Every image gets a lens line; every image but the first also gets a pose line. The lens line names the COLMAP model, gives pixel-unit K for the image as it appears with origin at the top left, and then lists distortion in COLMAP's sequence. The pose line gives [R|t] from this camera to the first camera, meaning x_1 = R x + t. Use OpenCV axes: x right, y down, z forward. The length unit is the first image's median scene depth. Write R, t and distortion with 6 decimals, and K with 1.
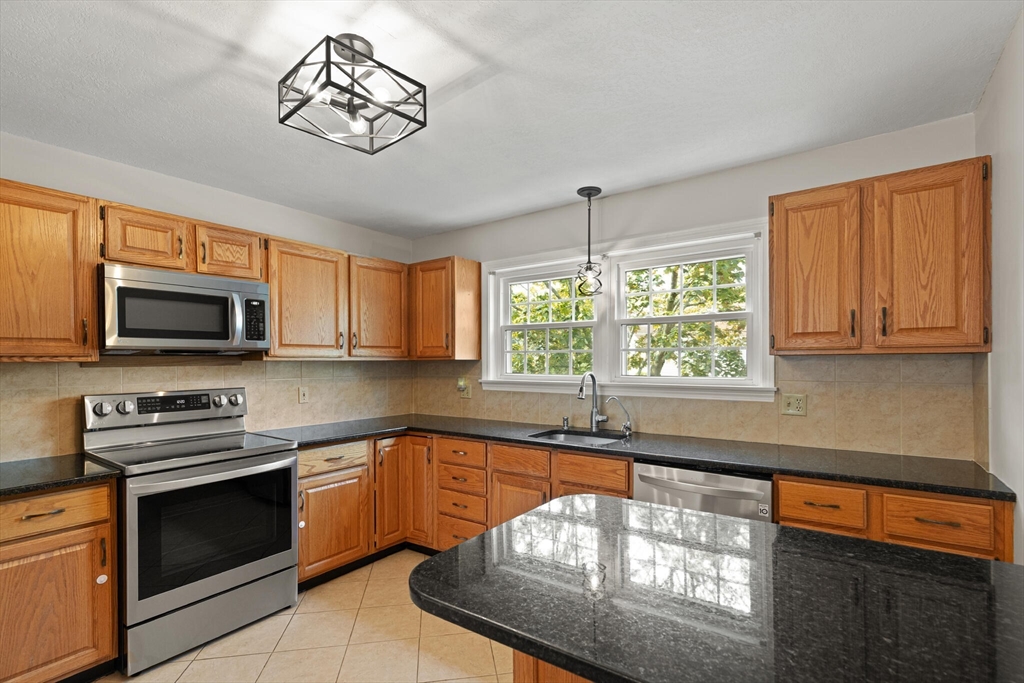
lens RADIAL K [[486.1, 0, 518.3], [0, 486.1, 361.2], [0, 0, 1]] dist [0.015525, -0.001990]
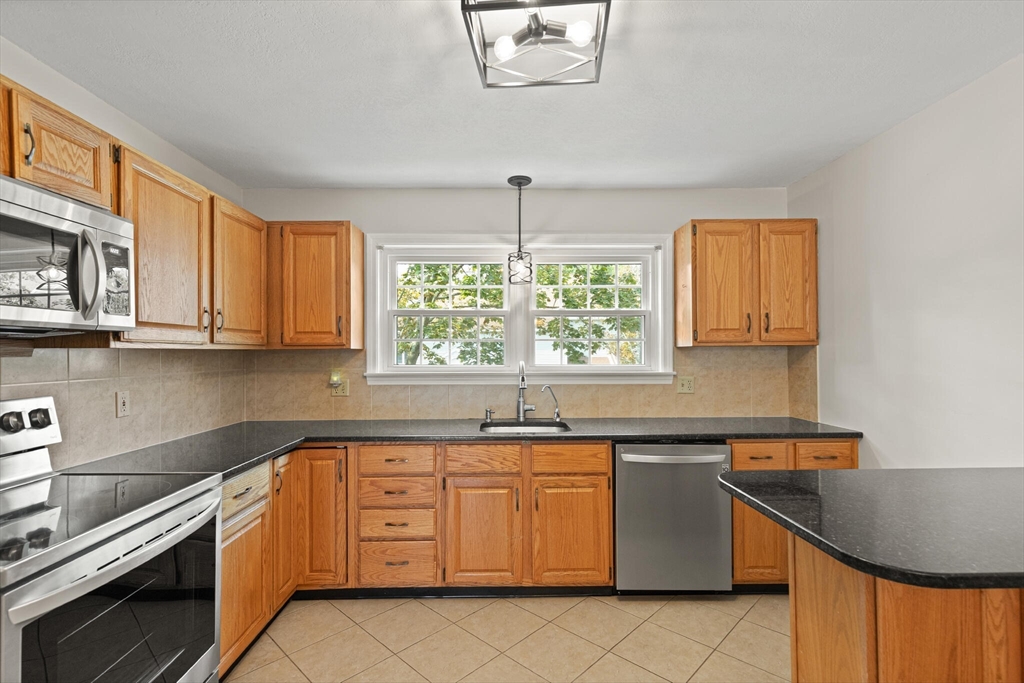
lens RADIAL K [[486.1, 0, 514.6], [0, 486.1, 347.5], [0, 0, 1]] dist [0.015525, -0.001990]
pose [[0.798618, 0.006696, 0.601801, -0.504512], [0.000116, 0.999936, -0.011279, 0.004802], [-0.601838, 0.009077, 0.798567, 0.233622]]
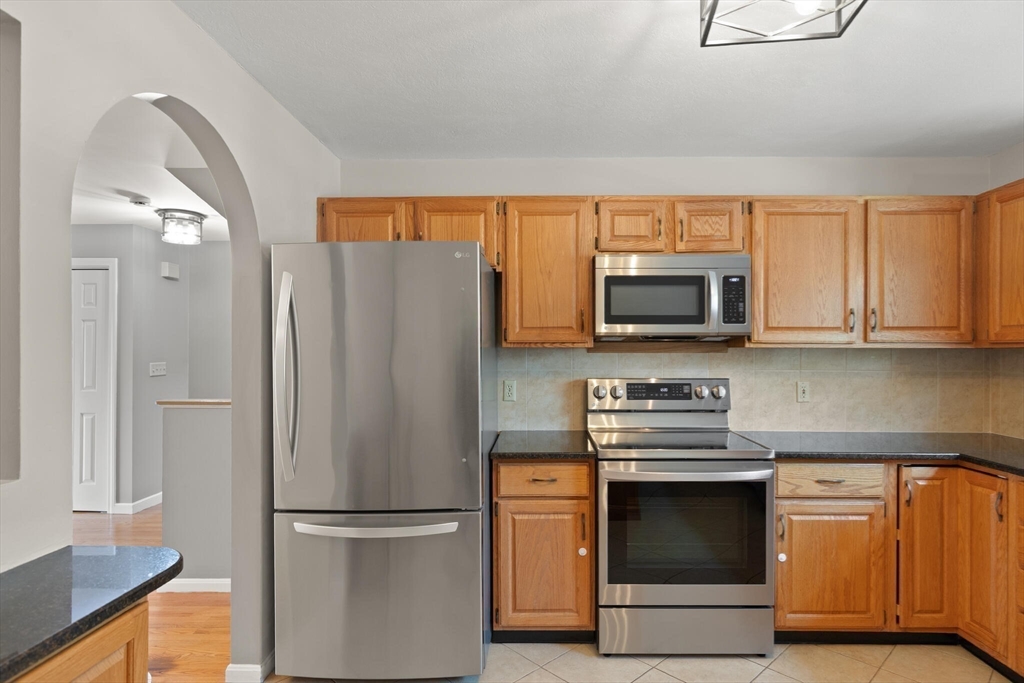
lens RADIAL K [[564.3, 0, 529.6], [0, 564.3, 349.9], [0, 0, 1]] dist [-0.000583, -0.000101]
pose [[0.569129, 0.007616, -0.822213, 0.064315], [-0.006459, 0.999968, 0.004791, 0.000695], [0.822223, 0.002584, 0.569159, 0.150166]]
